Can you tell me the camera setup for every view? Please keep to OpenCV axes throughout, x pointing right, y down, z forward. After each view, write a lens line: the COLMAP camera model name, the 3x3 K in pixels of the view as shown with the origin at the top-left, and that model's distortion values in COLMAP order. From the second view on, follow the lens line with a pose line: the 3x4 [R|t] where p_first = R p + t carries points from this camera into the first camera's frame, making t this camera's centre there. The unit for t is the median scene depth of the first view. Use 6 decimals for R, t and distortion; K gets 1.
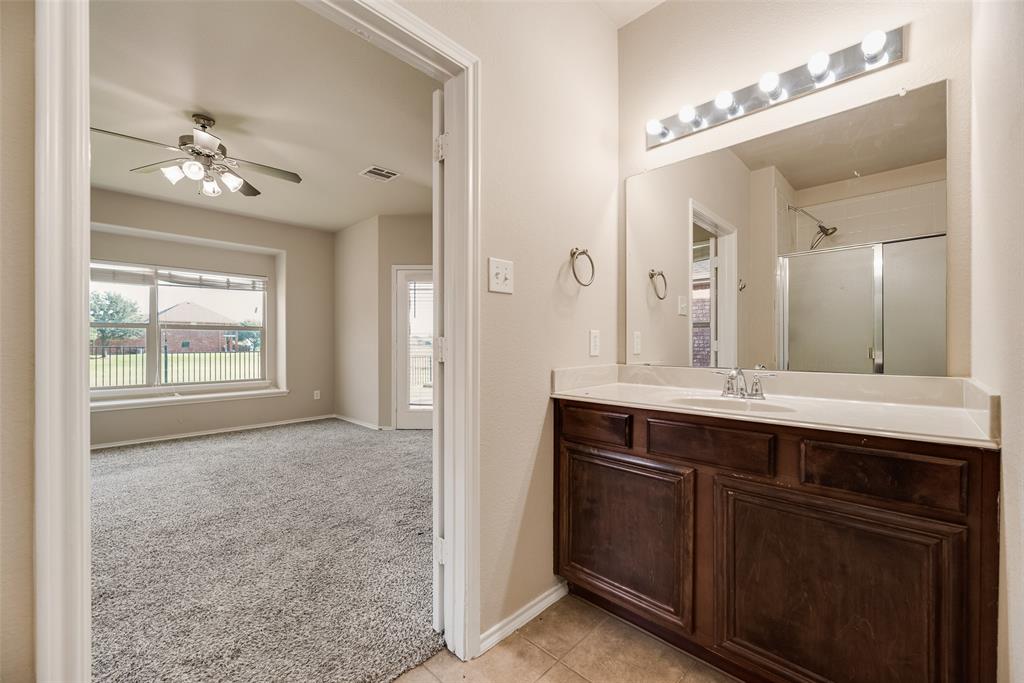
lens RADIAL K [[415.4, 0, 509.9], [0, 415.4, 346.2], [0, 0, 1]] dist [0.008881, -0.000119]
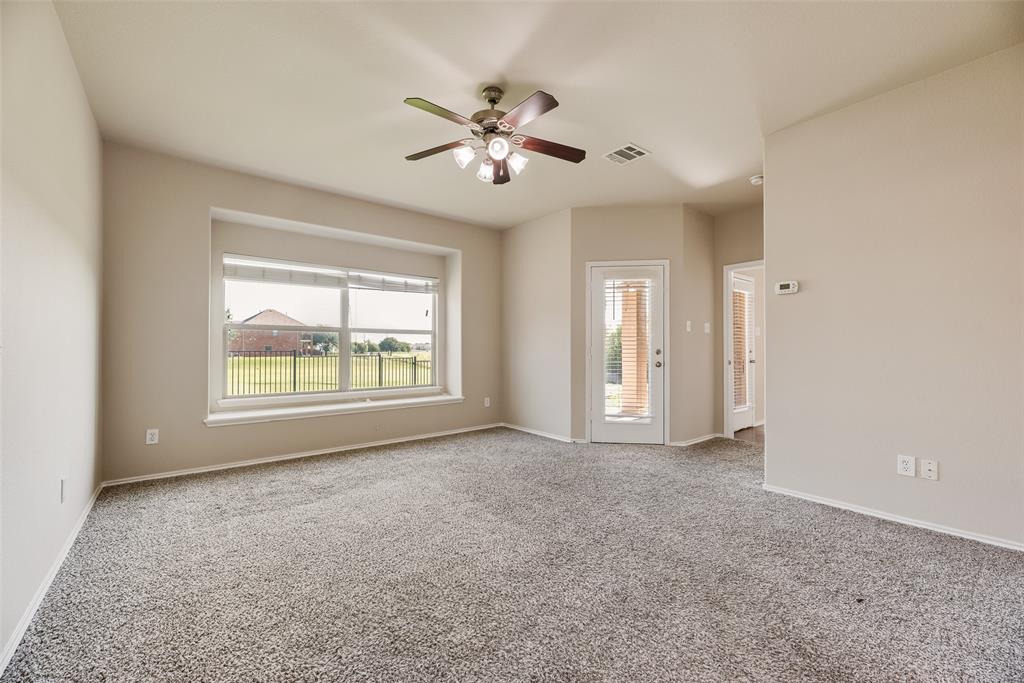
lens RADIAL K [[415.4, 0, 515.8], [0, 415.4, 348.3], [0, 0, 1]] dist [0.008881, -0.000119]
pose [[0.993234, 0.001510, -0.116121, -0.331807], [-0.002235, 0.999979, -0.006109, 0.000587], [0.116109, 0.006327, 0.993216, 0.079161]]
